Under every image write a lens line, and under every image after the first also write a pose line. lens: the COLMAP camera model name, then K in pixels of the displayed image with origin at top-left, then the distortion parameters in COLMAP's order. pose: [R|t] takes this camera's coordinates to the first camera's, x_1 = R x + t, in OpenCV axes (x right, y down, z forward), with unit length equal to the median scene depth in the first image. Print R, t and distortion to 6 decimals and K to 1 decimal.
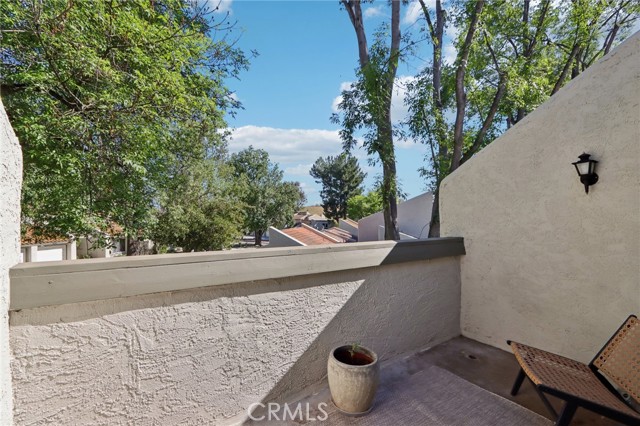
lens RADIAL K [[298.7, 0, 319.3], [0, 298.7, 214.0], [0, 0, 1]] dist [-0.004091, -0.000985]
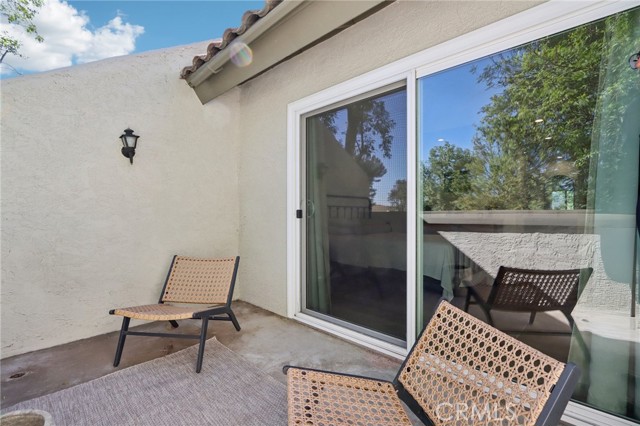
lens RADIAL K [[298.7, 0, 319.9], [0, 298.7, 212.4], [0, 0, 1]] dist [-0.004091, -0.000985]
pose [[-0.189559, -0.005835, 0.981852, -0.316990], [0.001833, 0.999978, 0.006297, 0.095574], [-0.981868, 0.002993, -0.189545, 0.439576]]
